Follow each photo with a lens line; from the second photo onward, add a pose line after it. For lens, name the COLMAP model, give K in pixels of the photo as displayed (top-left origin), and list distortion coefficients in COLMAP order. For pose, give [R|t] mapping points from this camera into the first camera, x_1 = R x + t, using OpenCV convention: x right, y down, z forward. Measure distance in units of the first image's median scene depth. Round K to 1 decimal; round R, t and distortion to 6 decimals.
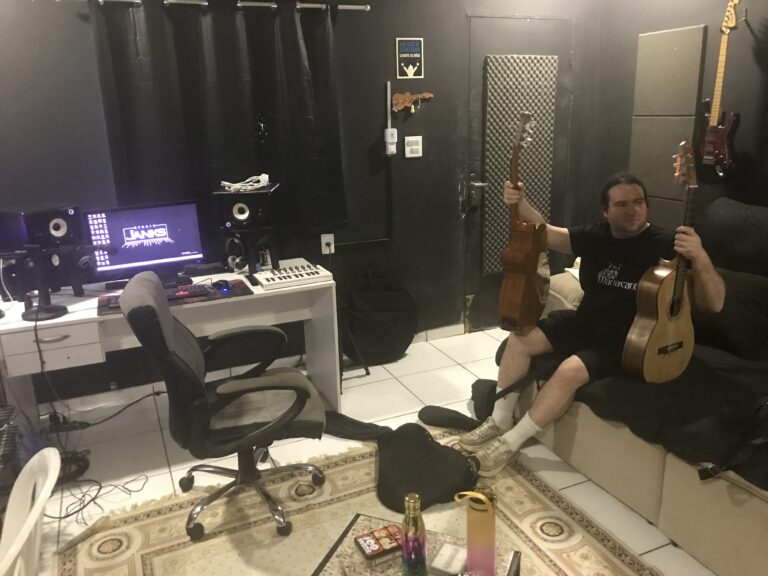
lens RADIAL K [[630.2, 0, 390.8], [0, 630.2, 291.3], [0, 0, 1]] dist [0.005887, -0.009159]
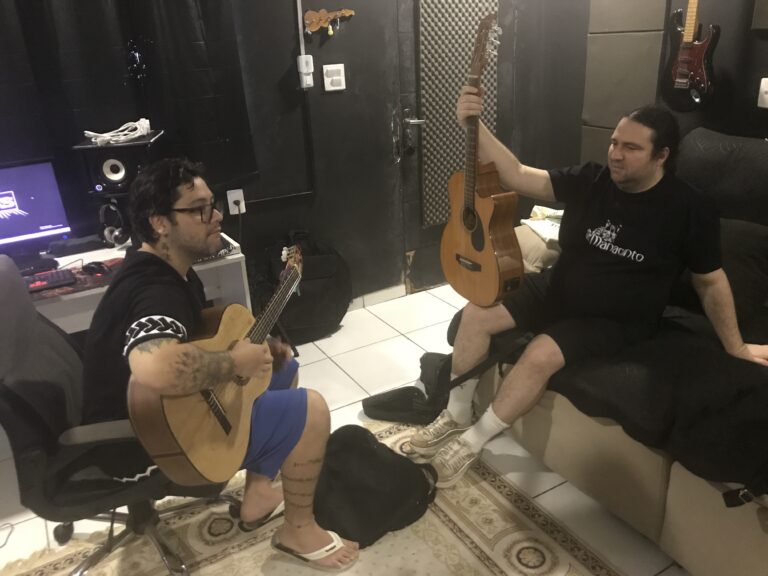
lens RADIAL K [[630.2, 0, 390.8], [0, 630.2, 291.3], [0, 0, 1]] dist [0.005887, -0.009159]
pose [[0.993237, -0.062240, 0.098010, 0.013391], [0.052244, 0.993469, 0.101440, -0.037970], [-0.103683, -0.095633, 0.990002, 0.178546]]
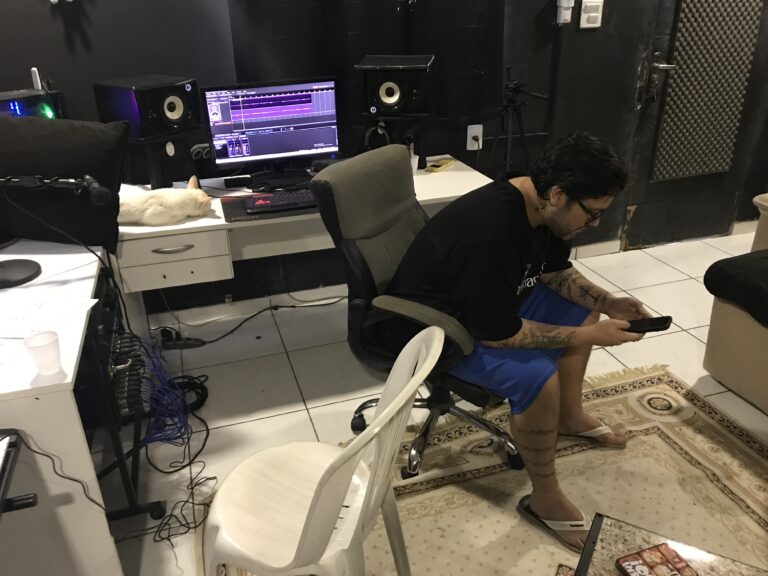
lens RADIAL K [[629.9, 0, 384.0], [0, 629.9, 288.0], [0, 0, 1]] dist [0.026640, -0.054569]
pose [[0.994496, 0.052110, -0.090895, -0.154003], [-0.036837, 0.986059, 0.162268, -0.013482], [0.098084, -0.158027, 0.982551, 0.176079]]
